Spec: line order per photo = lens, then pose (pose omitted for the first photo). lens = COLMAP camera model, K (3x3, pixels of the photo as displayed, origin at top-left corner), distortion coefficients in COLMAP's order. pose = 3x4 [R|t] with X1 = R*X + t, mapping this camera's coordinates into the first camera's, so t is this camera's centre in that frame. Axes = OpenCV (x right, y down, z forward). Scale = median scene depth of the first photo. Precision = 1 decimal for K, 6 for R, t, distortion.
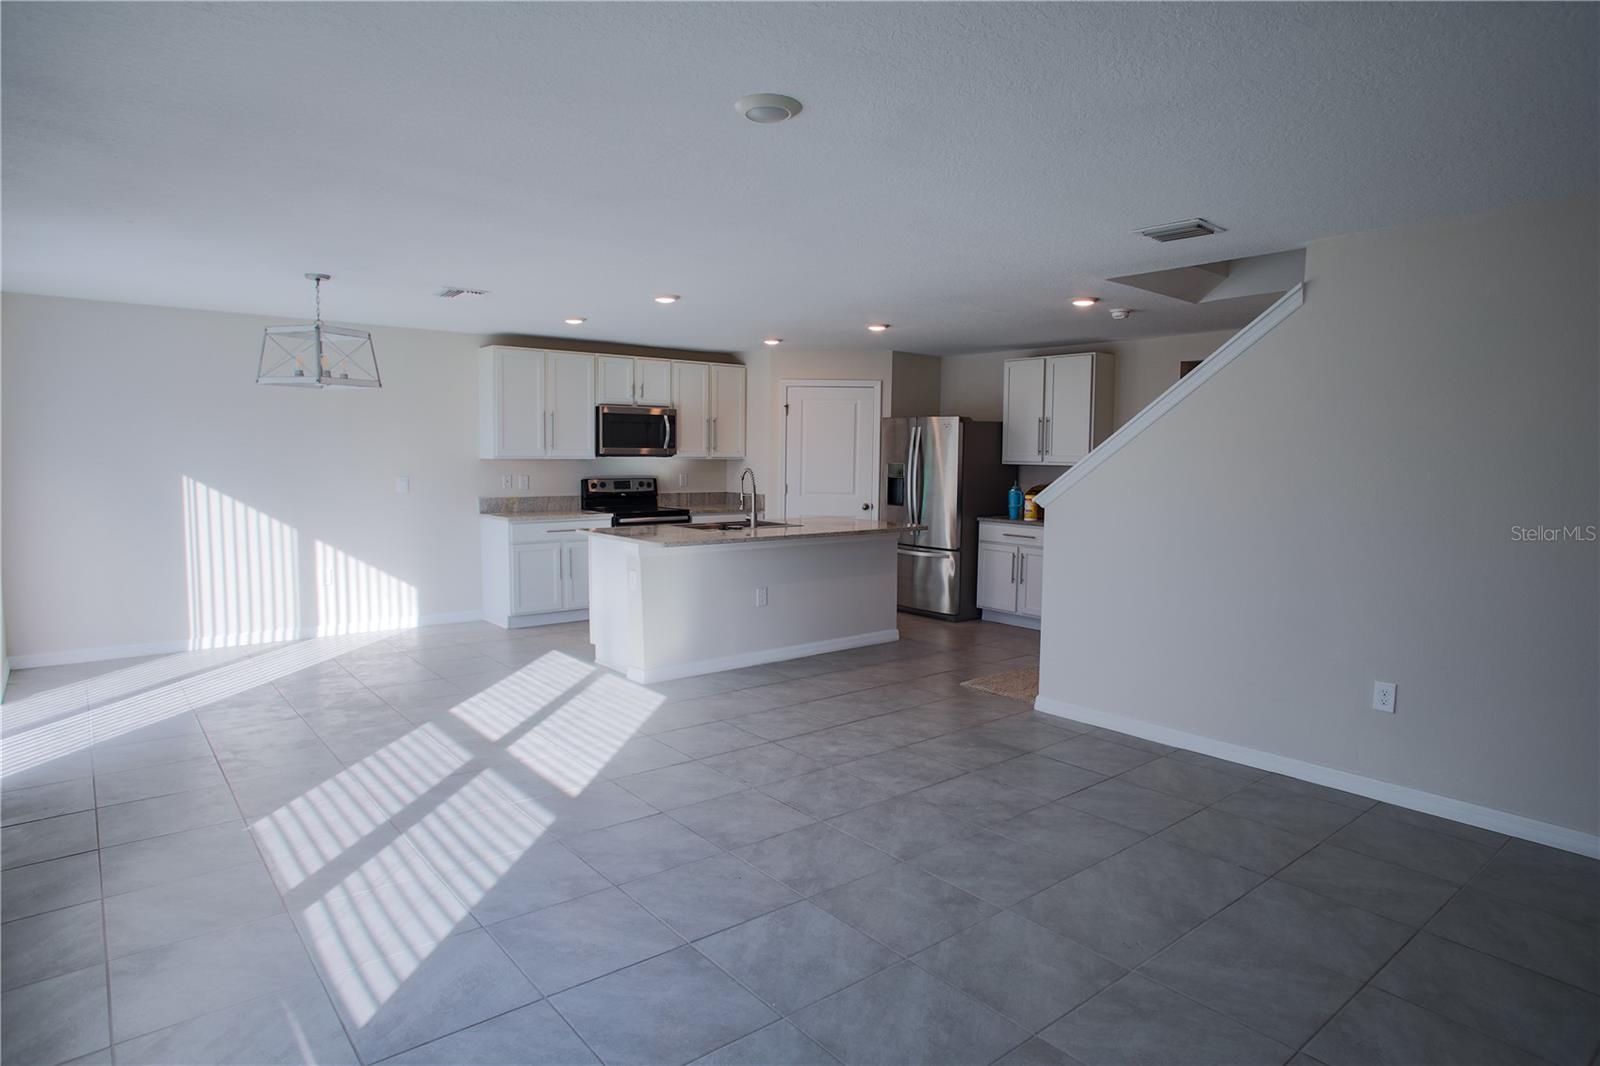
lens RADIAL K [[896.0, 0, 800.0], [0, 896.0, 533.0], [0, 0, 1]] dist [0.020088, 0.000043]
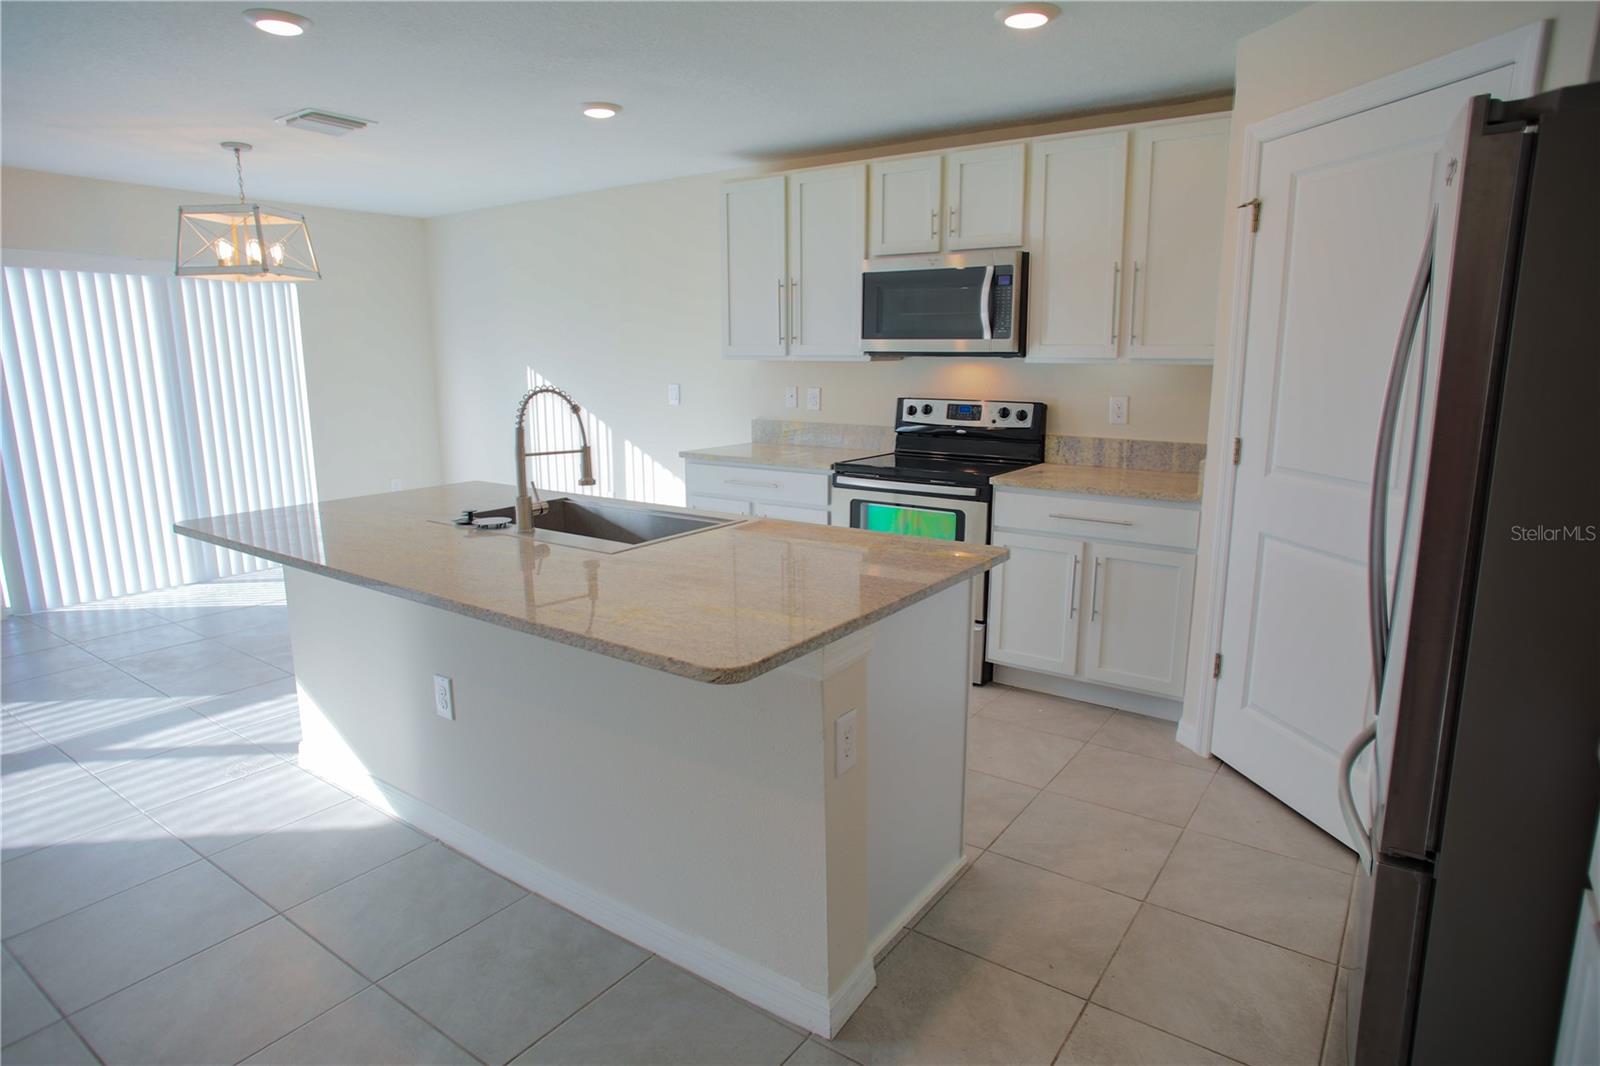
lens RADIAL K [[926.7, 0, 800.0], [0, 926.7, 533.0], [0, 0, 1]] dist [-0.001915, -0.000127]
pose [[0.268628, 0.183884, -0.945529, 0.315243], [-0.080941, 0.982447, 0.168068, -0.071747], [0.959837, 0.031385, 0.278797, 0.812273]]
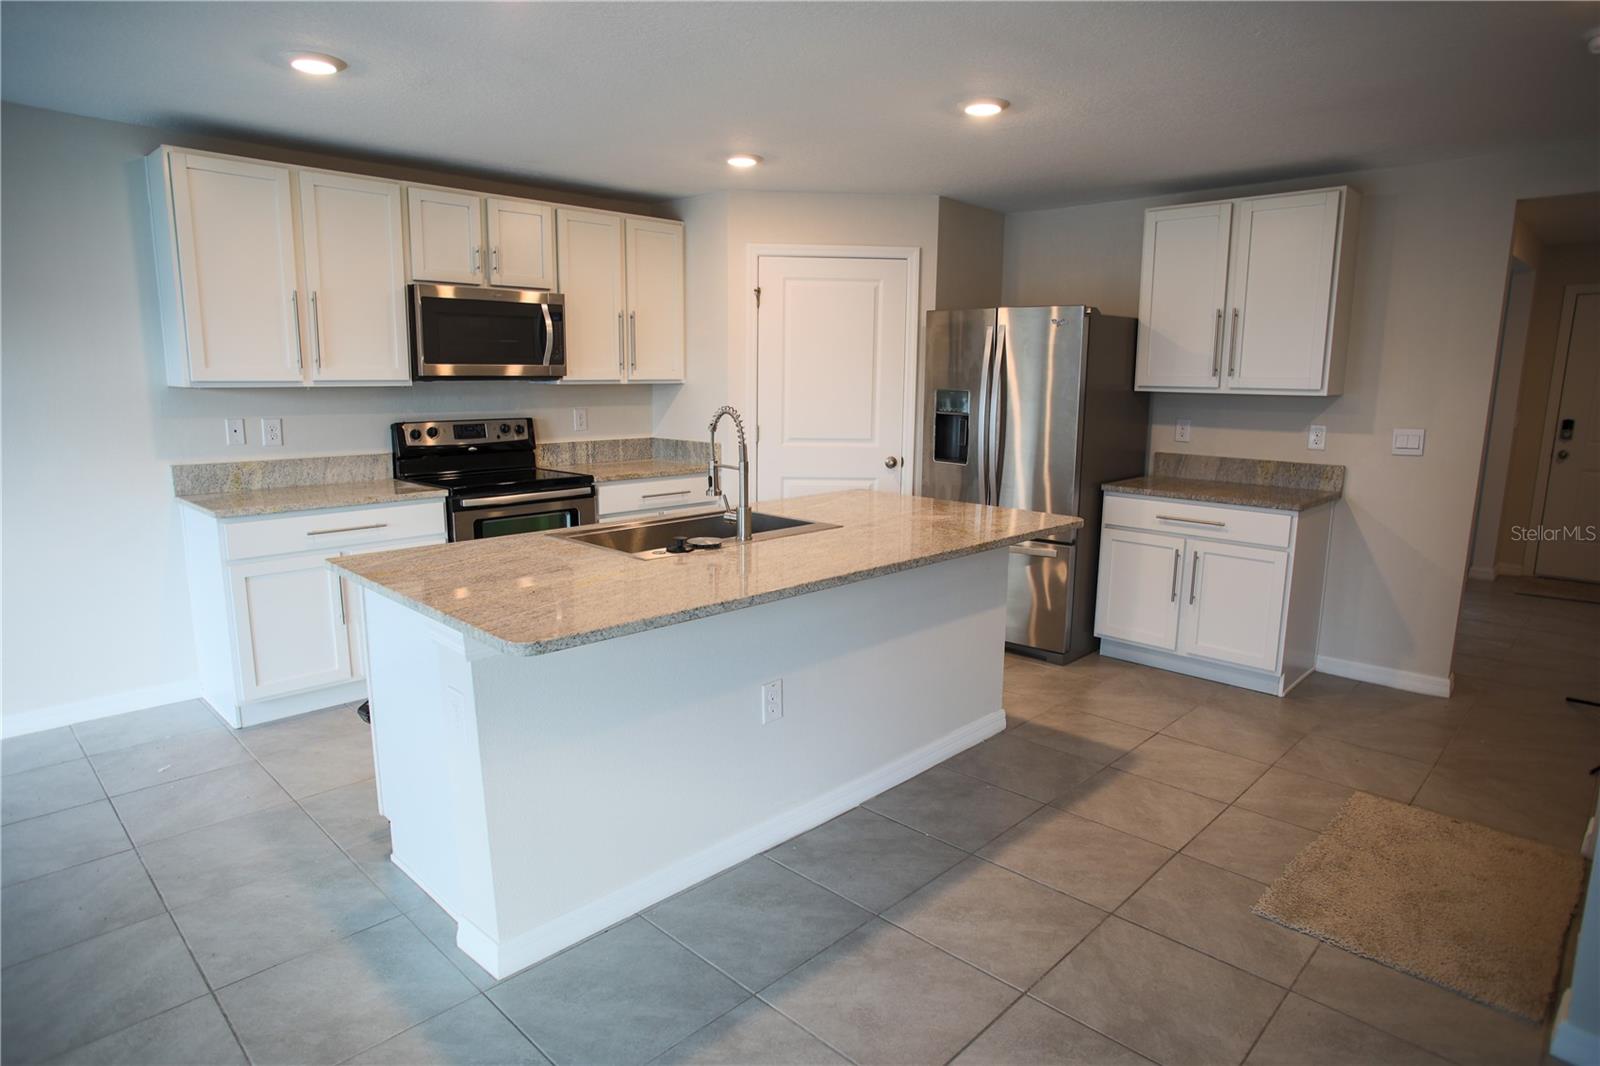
lens RADIAL K [[896.2, 0, 800.0], [0, 896.2, 533.0], [0, 0, 1]] dist [-0.027240, 0.000785]
pose [[0.993796, -0.021696, 0.109078, -0.059069], [0.011912, 0.995910, 0.089561, -0.040164], [-0.110575, -0.087706, 0.989990, 0.446446]]
